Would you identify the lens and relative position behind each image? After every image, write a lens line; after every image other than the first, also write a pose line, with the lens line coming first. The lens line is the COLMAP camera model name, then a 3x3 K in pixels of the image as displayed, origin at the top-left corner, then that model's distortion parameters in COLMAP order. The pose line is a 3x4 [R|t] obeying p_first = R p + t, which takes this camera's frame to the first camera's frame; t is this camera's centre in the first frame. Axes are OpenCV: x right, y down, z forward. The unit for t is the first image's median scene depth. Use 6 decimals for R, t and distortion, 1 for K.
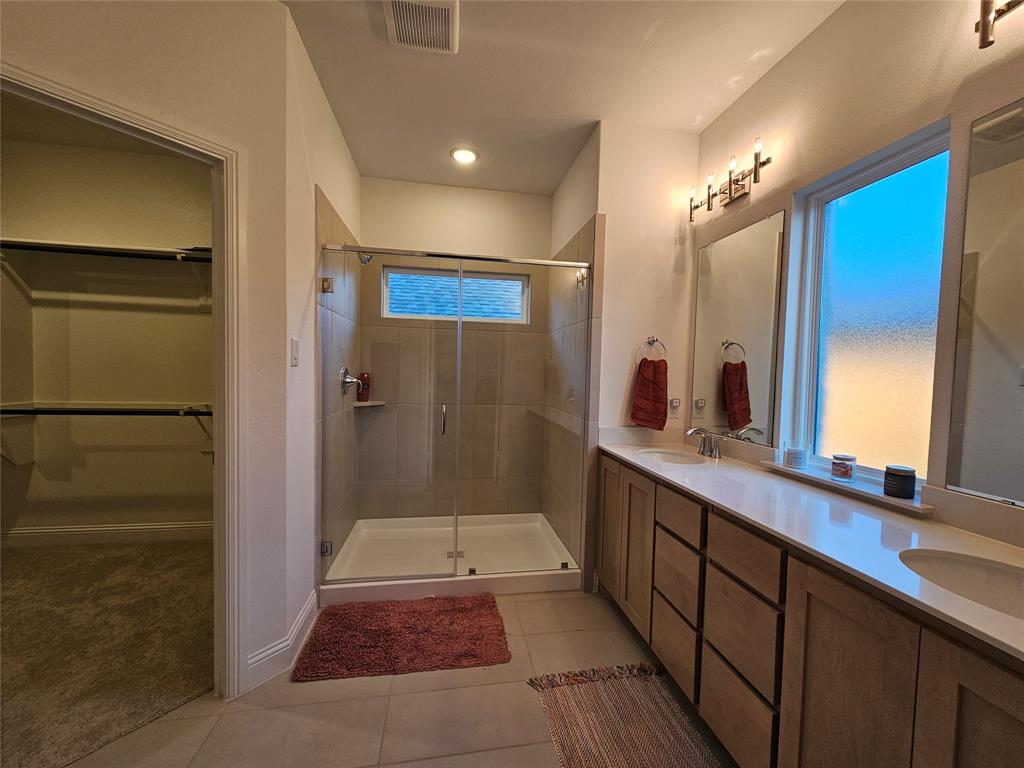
lens RADIAL K [[419.1, 0, 520.4], [0, 419.1, 388.9], [0, 0, 1]] dist [-0.000453, 0.000129]
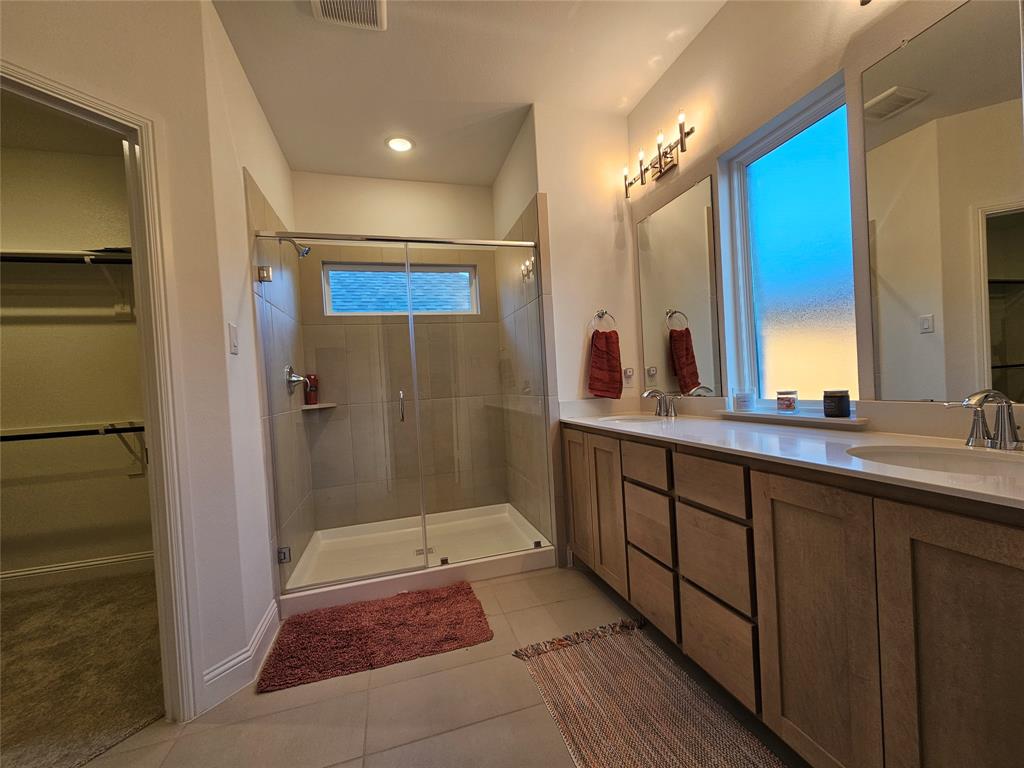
lens RADIAL K [[420.2, 0, 520.6], [0, 420.2, 388.9], [0, 0, 1]] dist [0.000272, -0.000274]
pose [[0.989745, -0.086021, 0.114043, -0.017570], [0.089227, 0.995739, -0.023308, 0.080016], [-0.111552, 0.033245, 0.993202, 0.002582]]
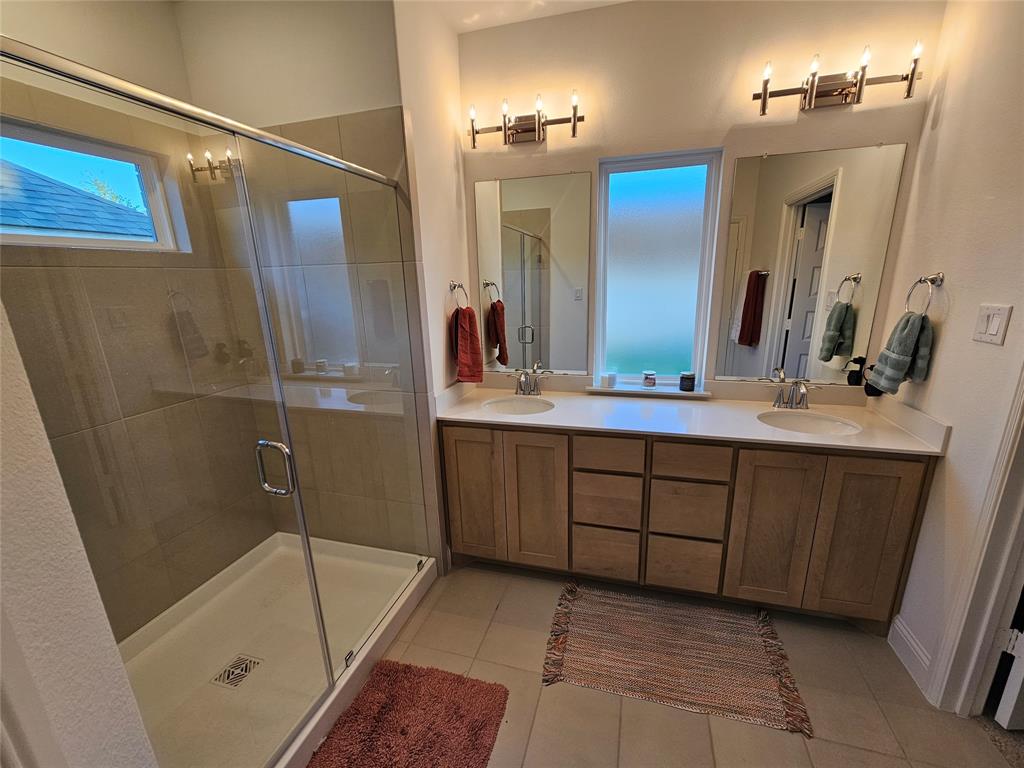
lens RADIAL K [[420.2, 0, 520.6], [0, 420.2, 388.9], [0, 0, 1]] dist [0.000272, -0.000274]
pose [[0.438665, -0.268181, 0.857702, -0.470954], [0.075178, 0.962038, 0.262355, -0.135922], [-0.895501, -0.050606, 0.442173, 0.500481]]
